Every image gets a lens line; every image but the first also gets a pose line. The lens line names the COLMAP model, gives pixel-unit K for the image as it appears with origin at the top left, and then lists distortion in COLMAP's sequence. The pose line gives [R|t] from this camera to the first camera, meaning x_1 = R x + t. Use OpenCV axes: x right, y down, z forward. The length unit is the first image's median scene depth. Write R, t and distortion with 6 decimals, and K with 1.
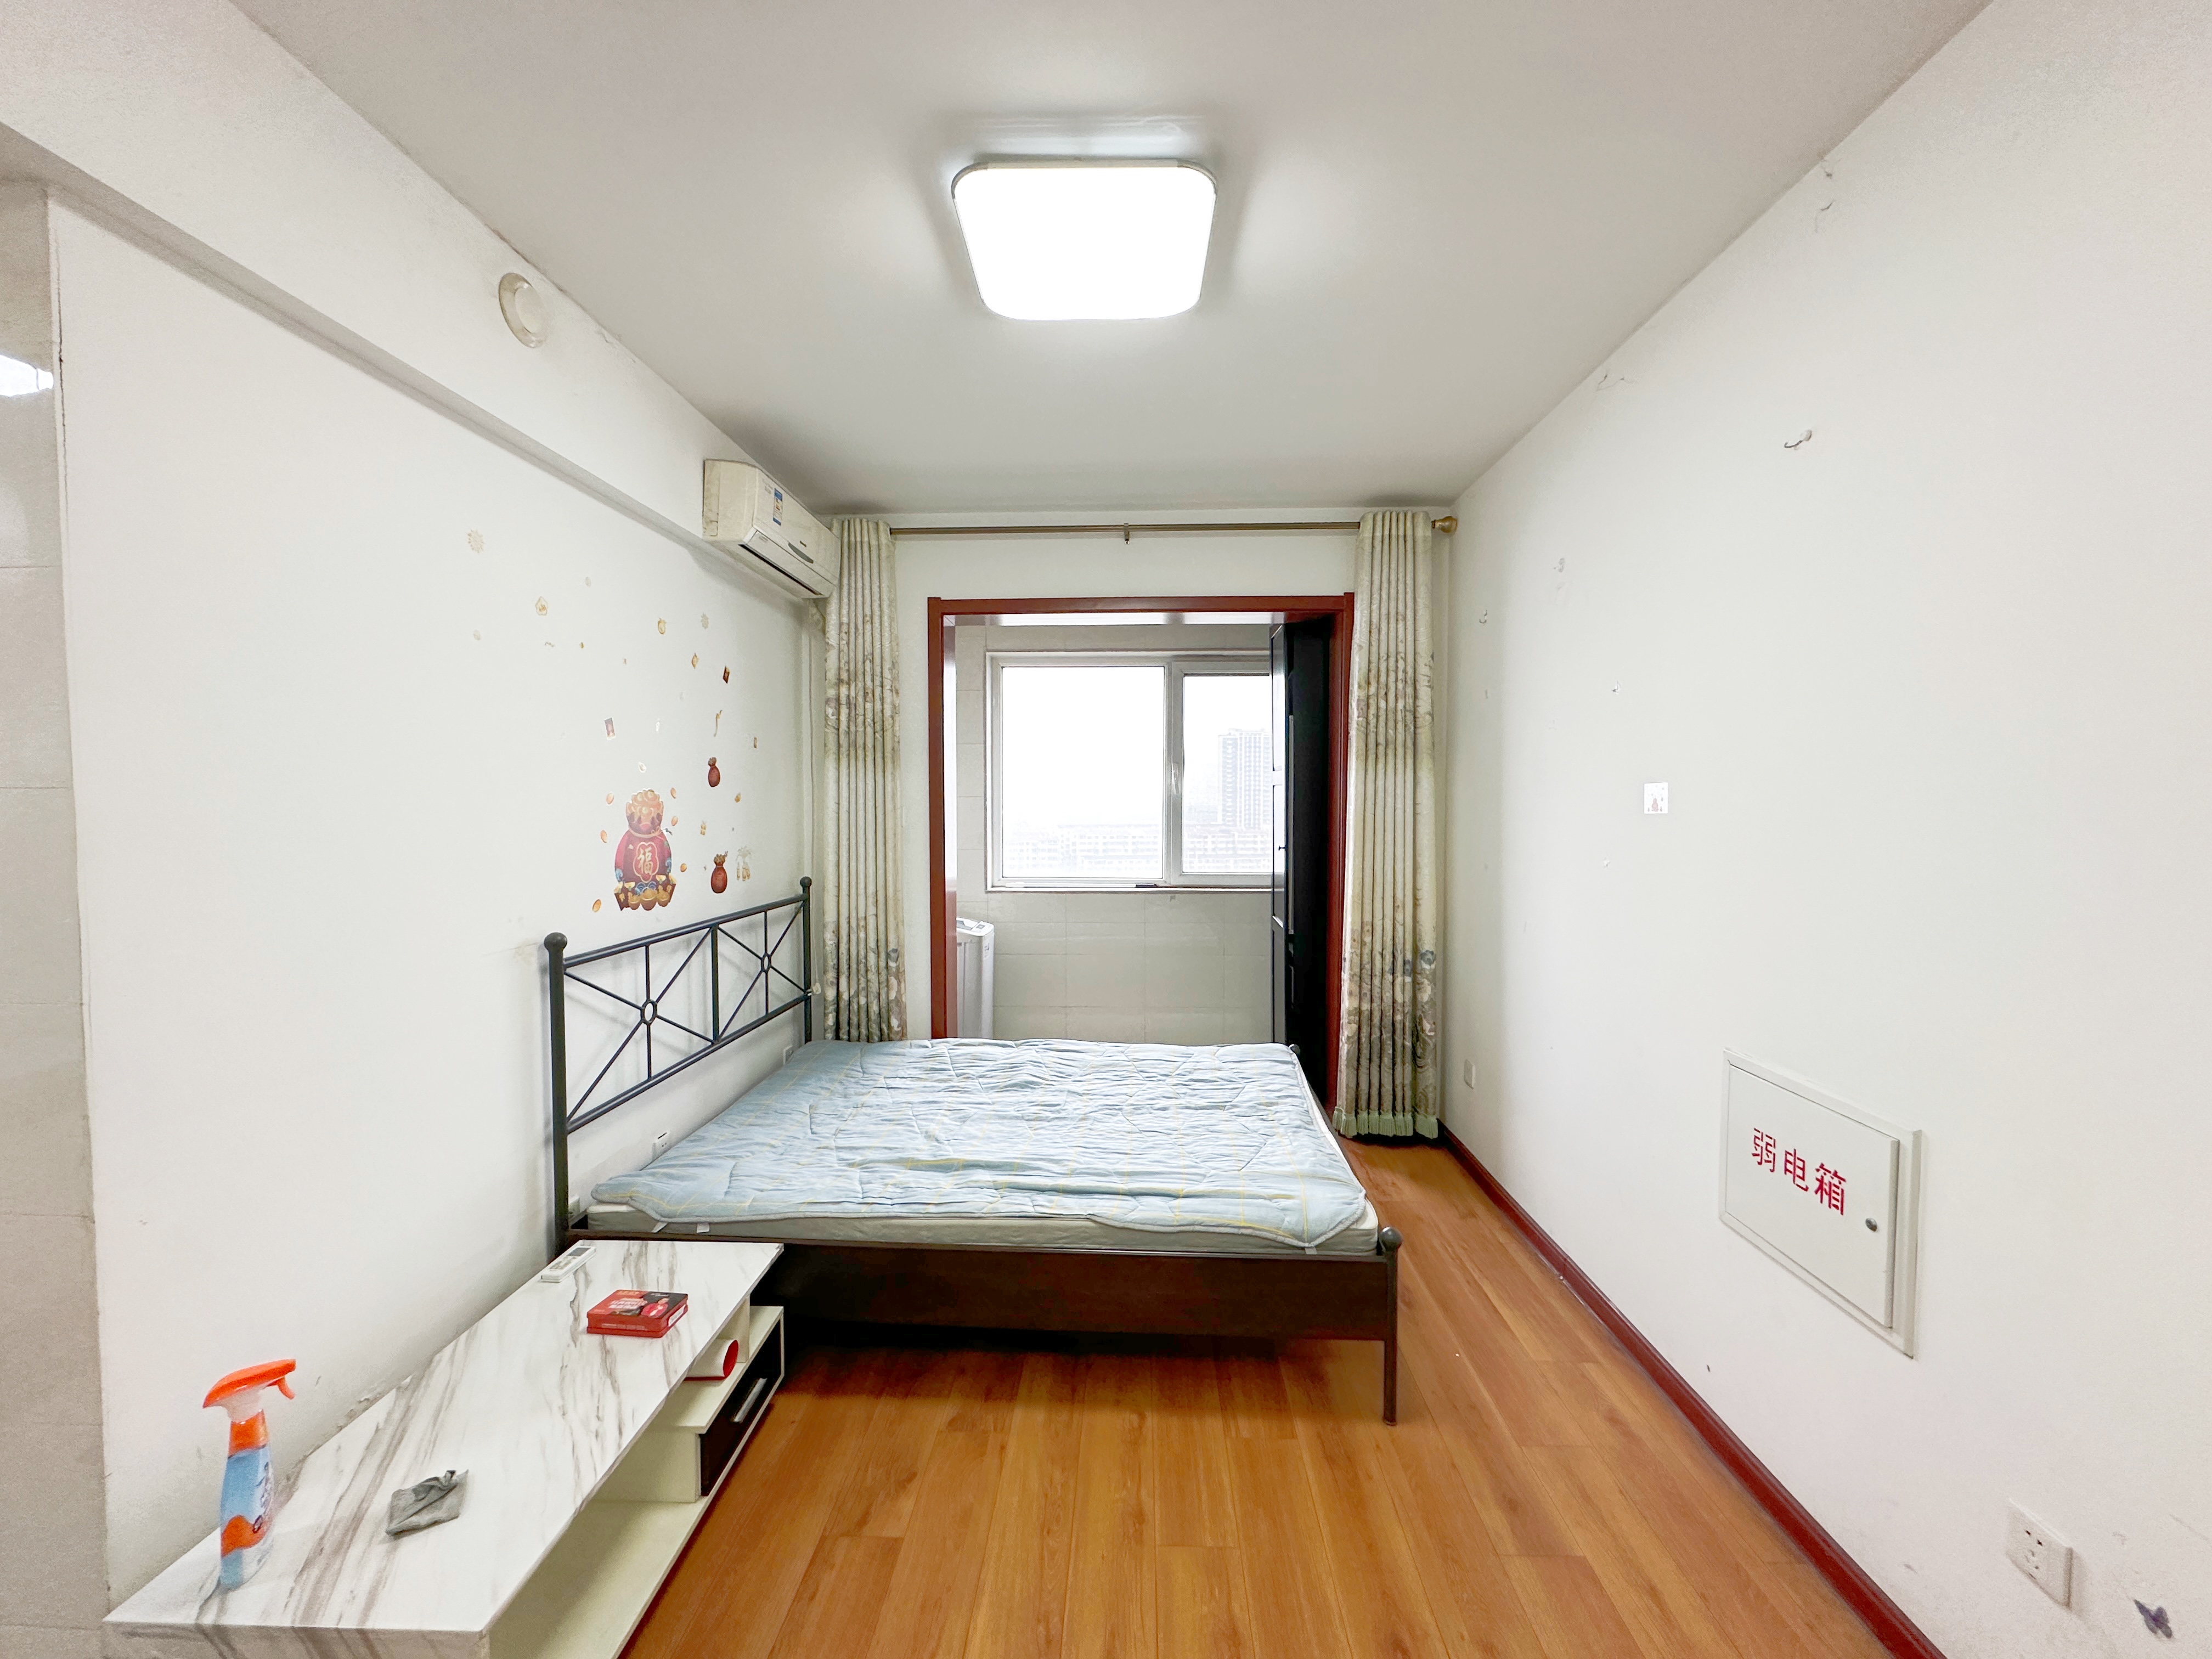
lens RADIAL K [[880.7, 0, 1106.7], [0, 880.7, 845.5], [0, 0, 1]] dist [0.001690, -0.000004]
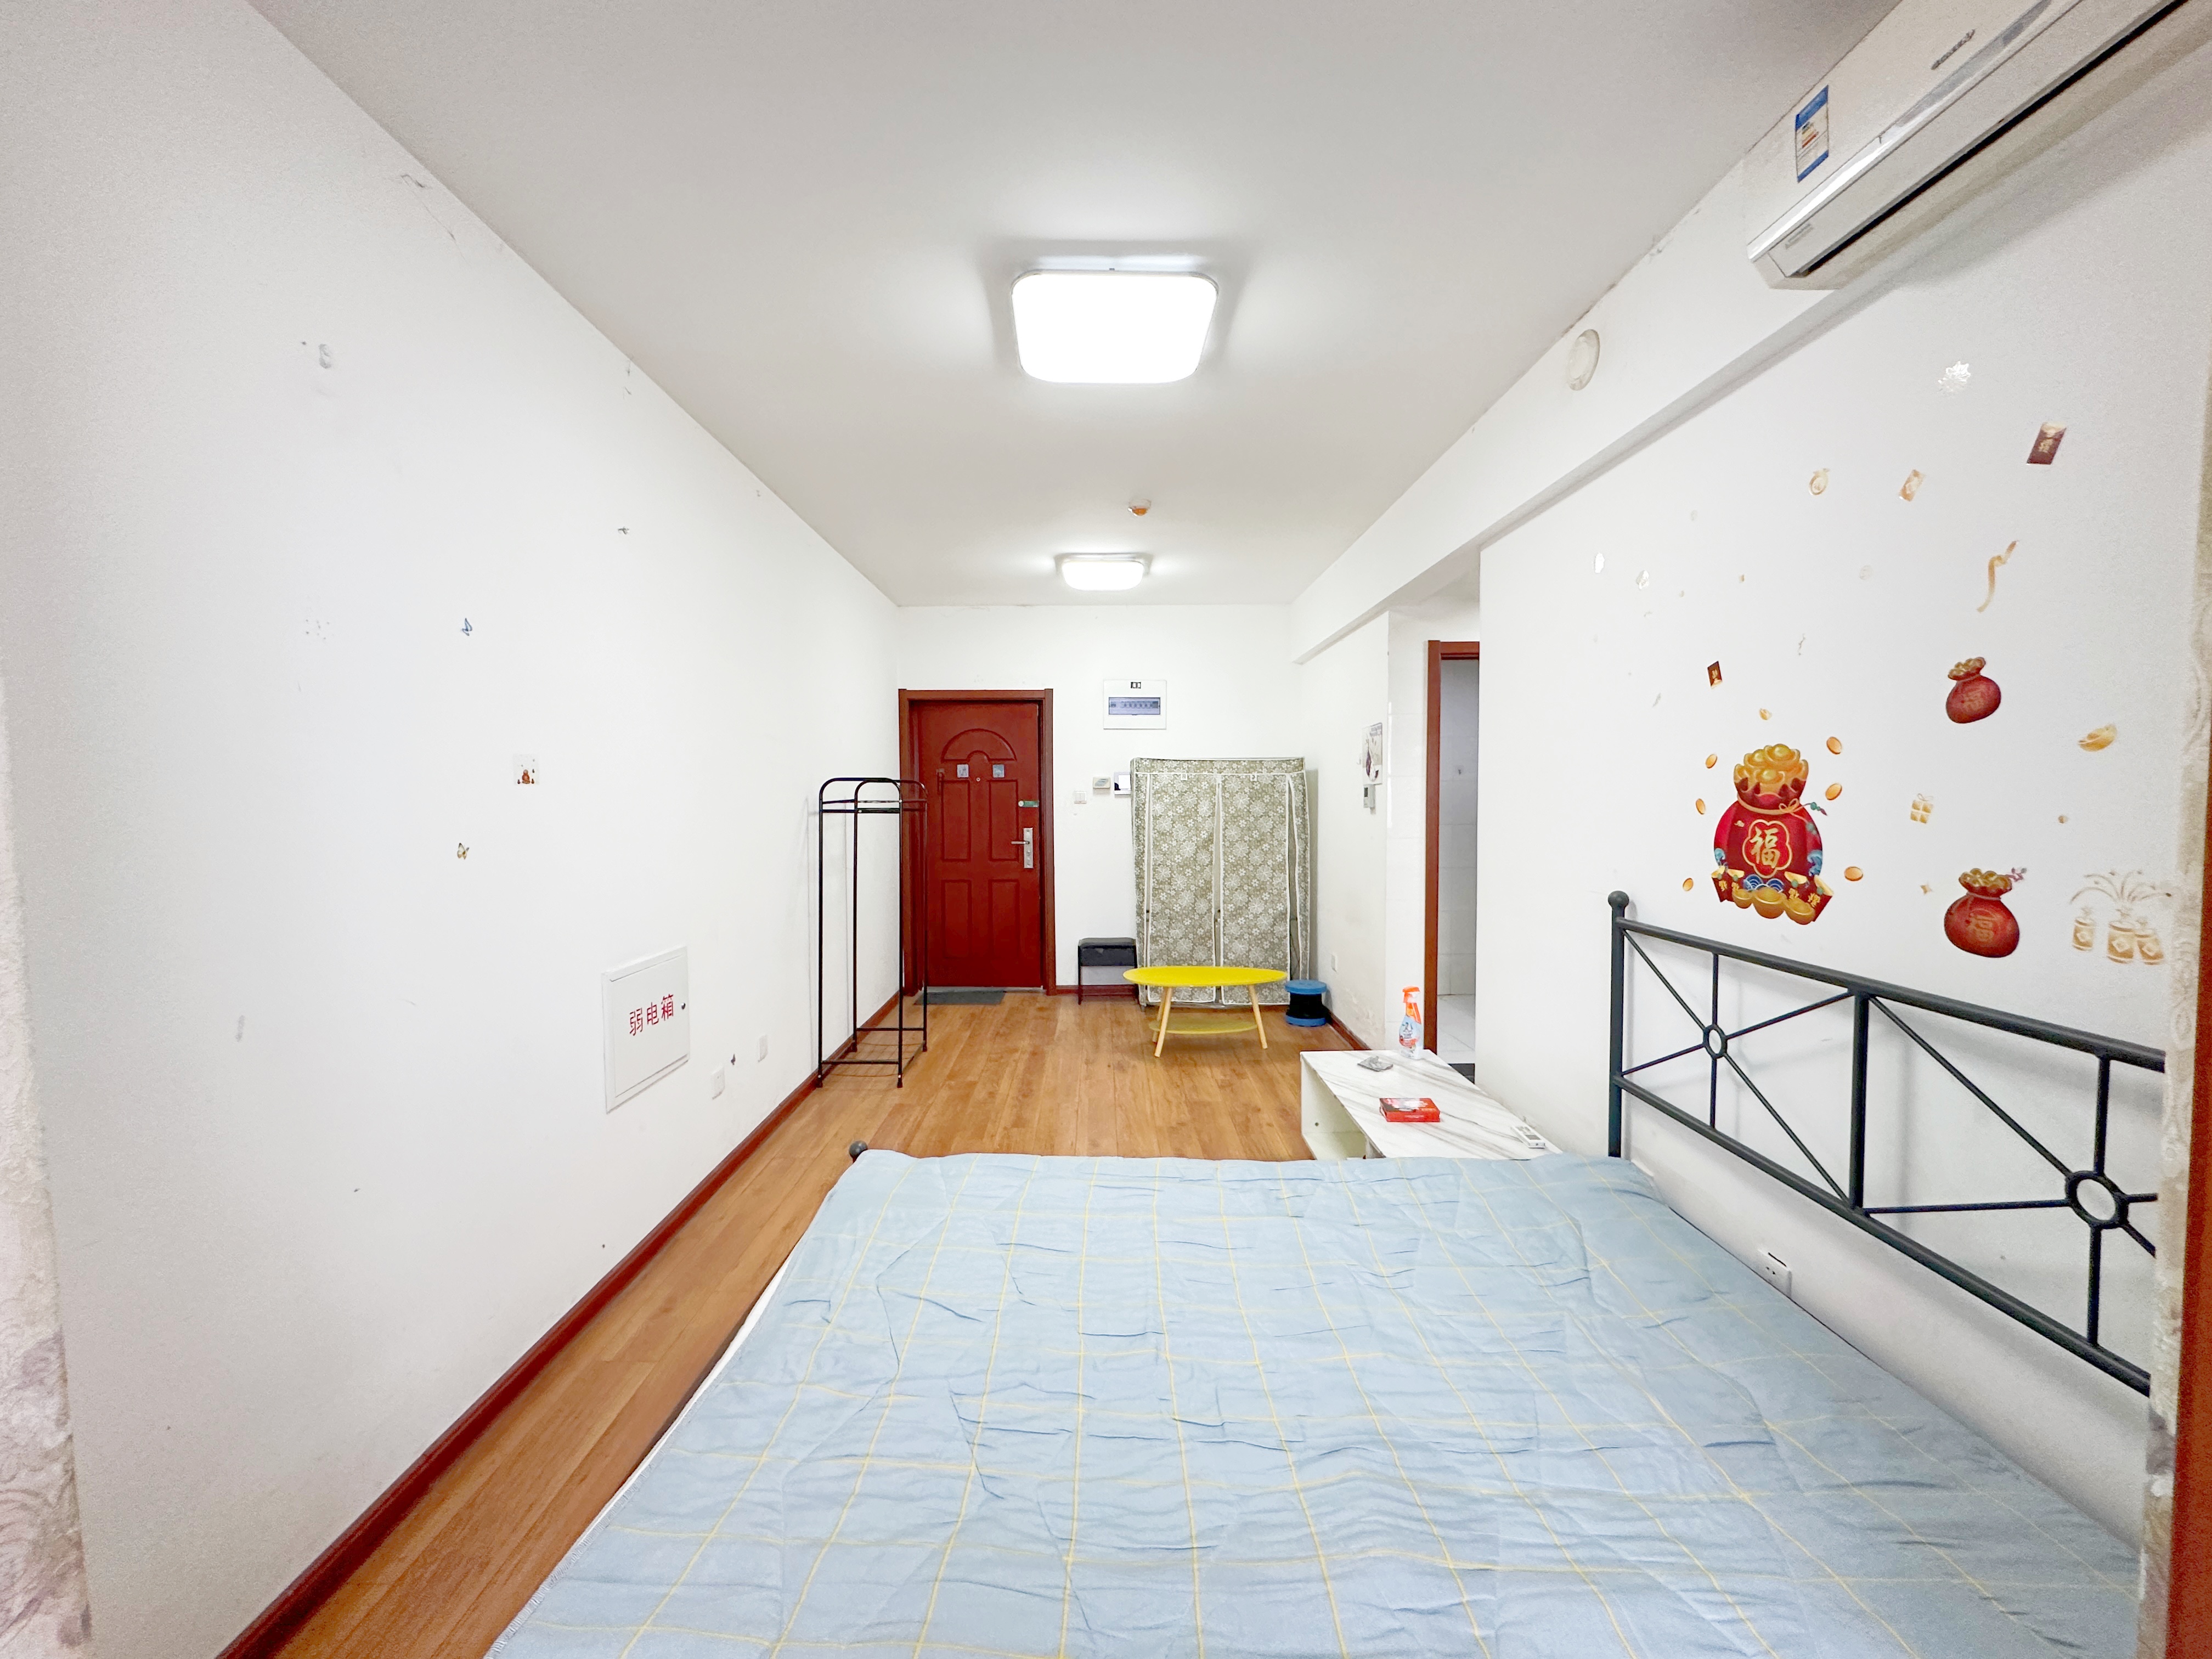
lens RADIAL K [[880.7, 0, 1116.2], [0, 880.7, 837.5], [0, 0, 1]] dist [0.001690, -0.000004]
pose [[-0.998835, 0.007856, -0.047622, 0.029070], [0.003035, 0.994935, 0.100471, -0.062895], [0.048170, 0.100209, -0.993800, 1.697342]]
